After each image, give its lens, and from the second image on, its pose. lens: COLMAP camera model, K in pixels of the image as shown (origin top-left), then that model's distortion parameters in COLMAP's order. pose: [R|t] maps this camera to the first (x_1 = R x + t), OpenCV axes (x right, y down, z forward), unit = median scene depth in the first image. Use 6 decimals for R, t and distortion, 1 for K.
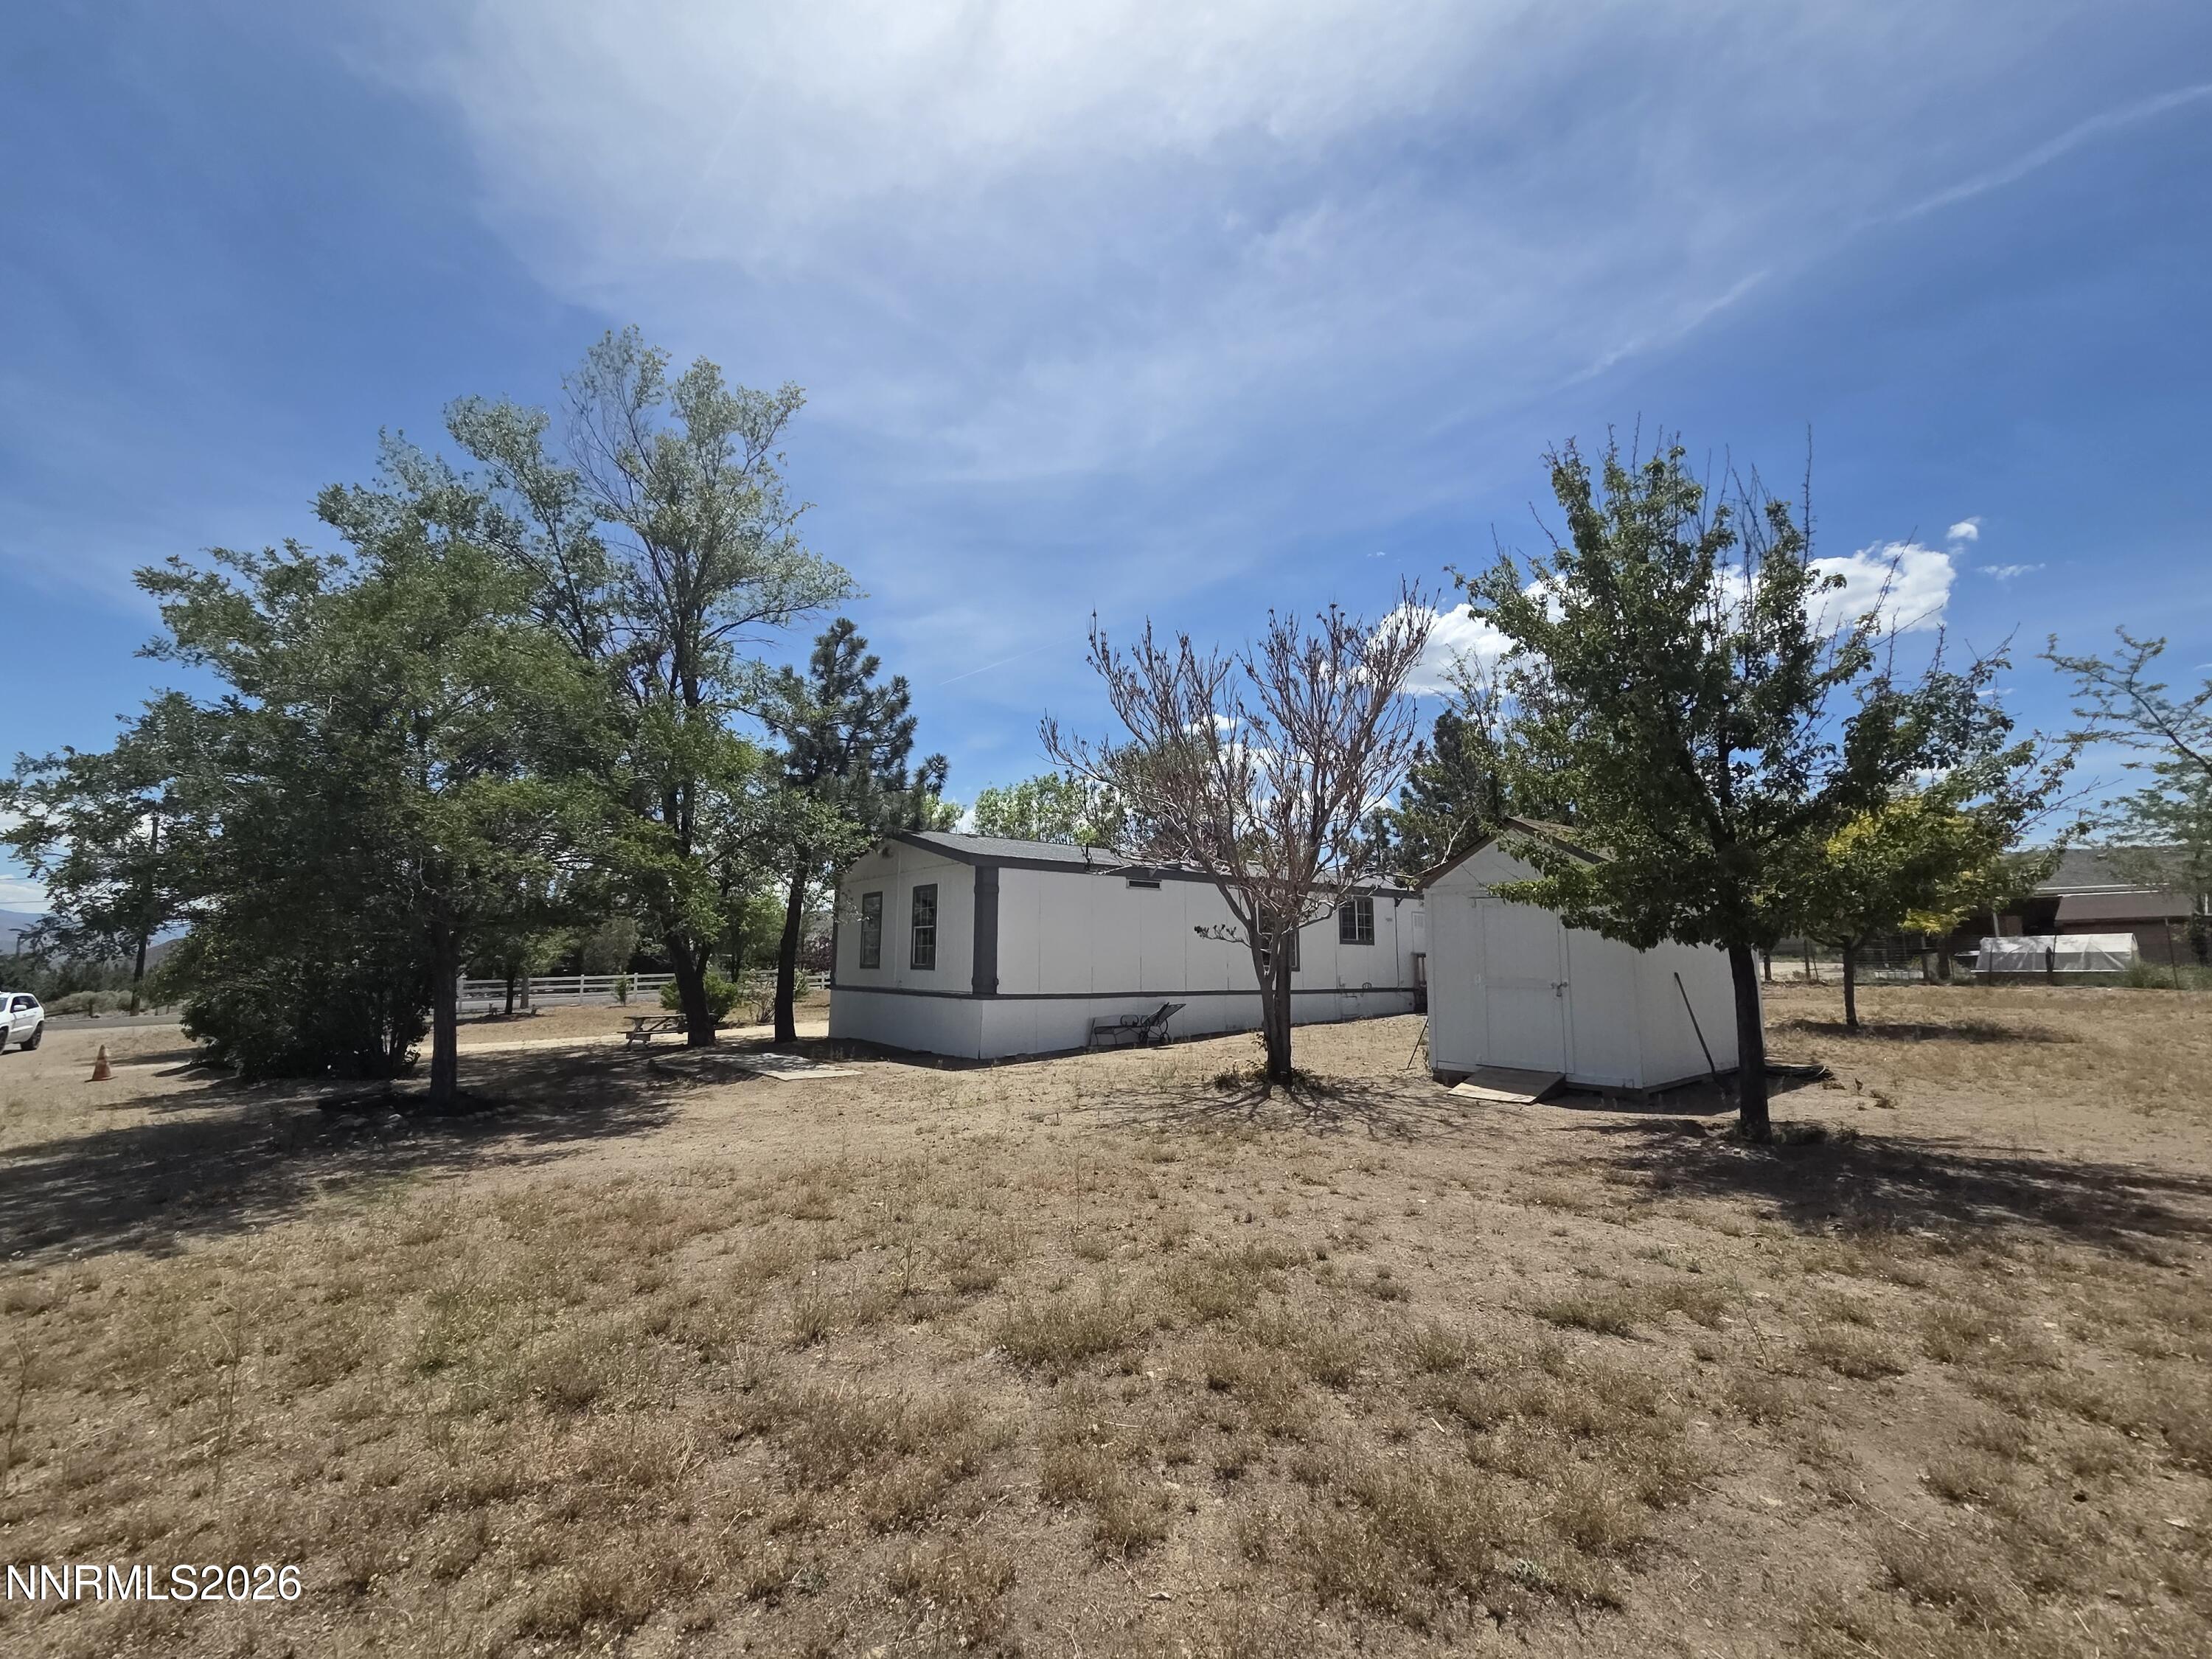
lens RADIAL K [[909.8, 0, 1061.4], [0, 909.8, 833.0], [0, 0, 1]] dist [0.002126, -0.000938]
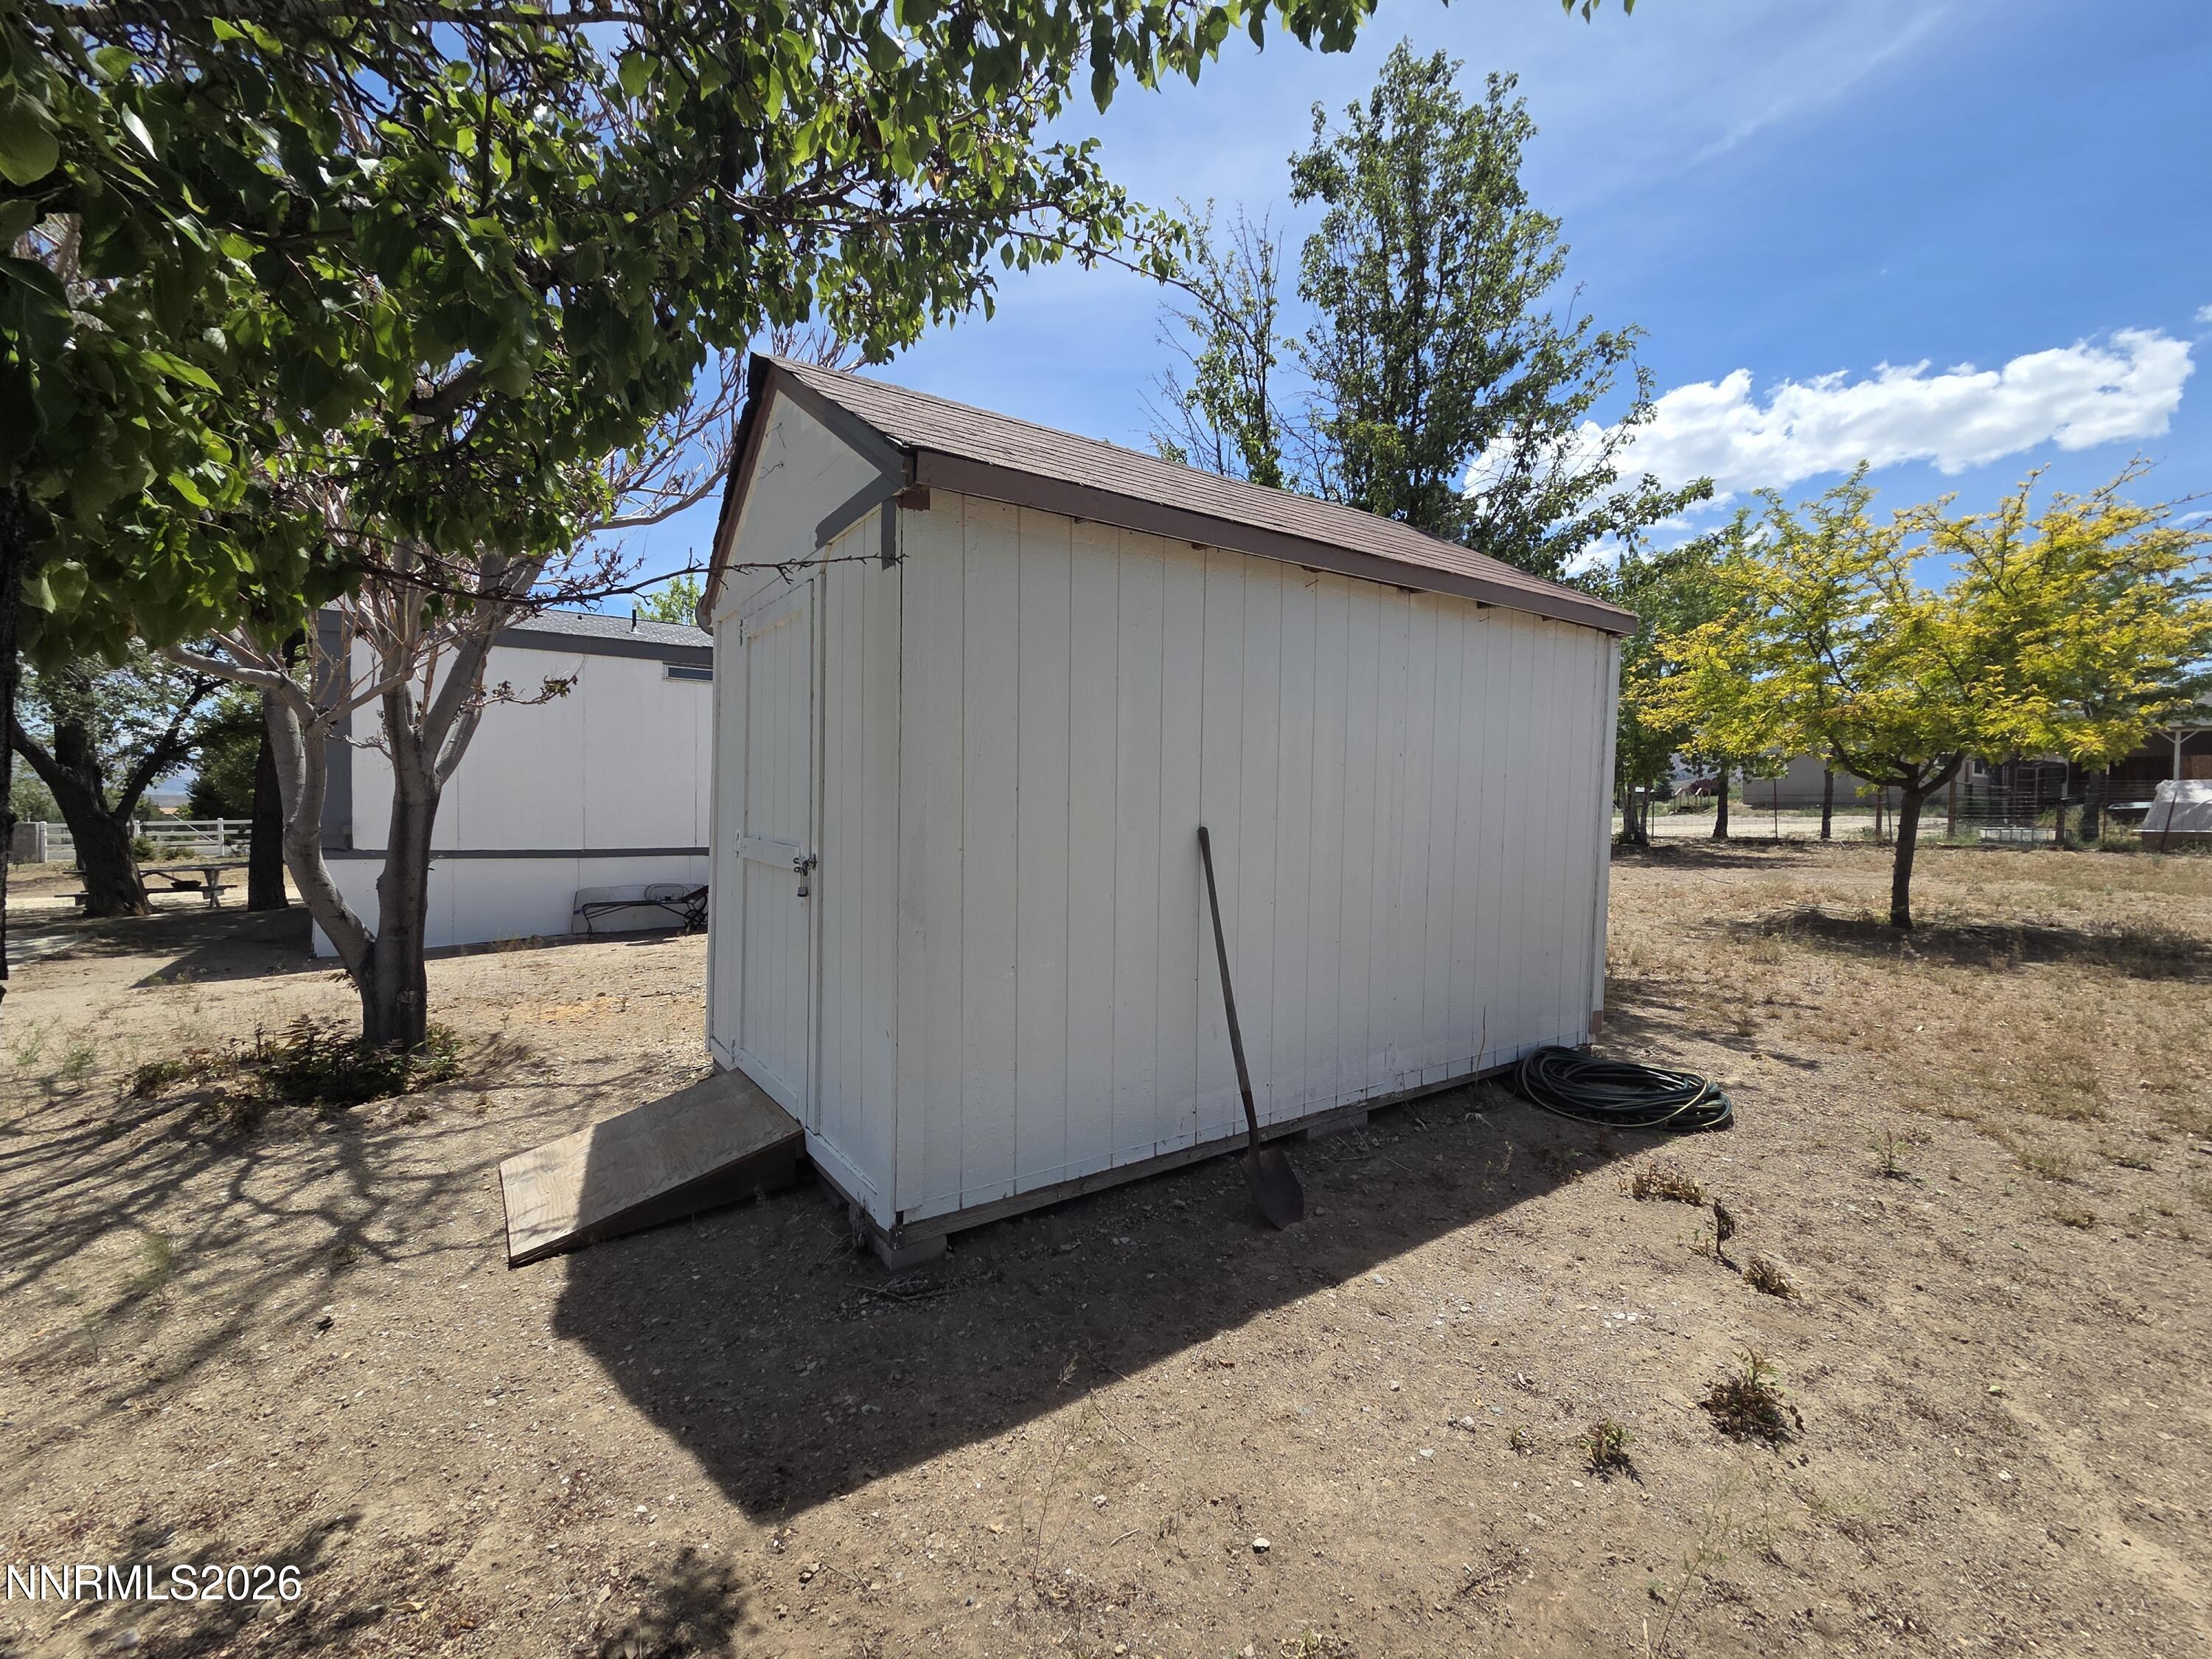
lens RADIAL K [[892.5, 0, 1077.7], [0, 892.5, 824.5], [0, 0, 1]] dist [-0.003051, -0.000651]
pose [[0.996380, 0.013460, -0.083939, 0.322174], [0.000217, 0.986979, 0.160850, 0.048406], [0.085011, -0.160286, 0.983403, 0.336925]]
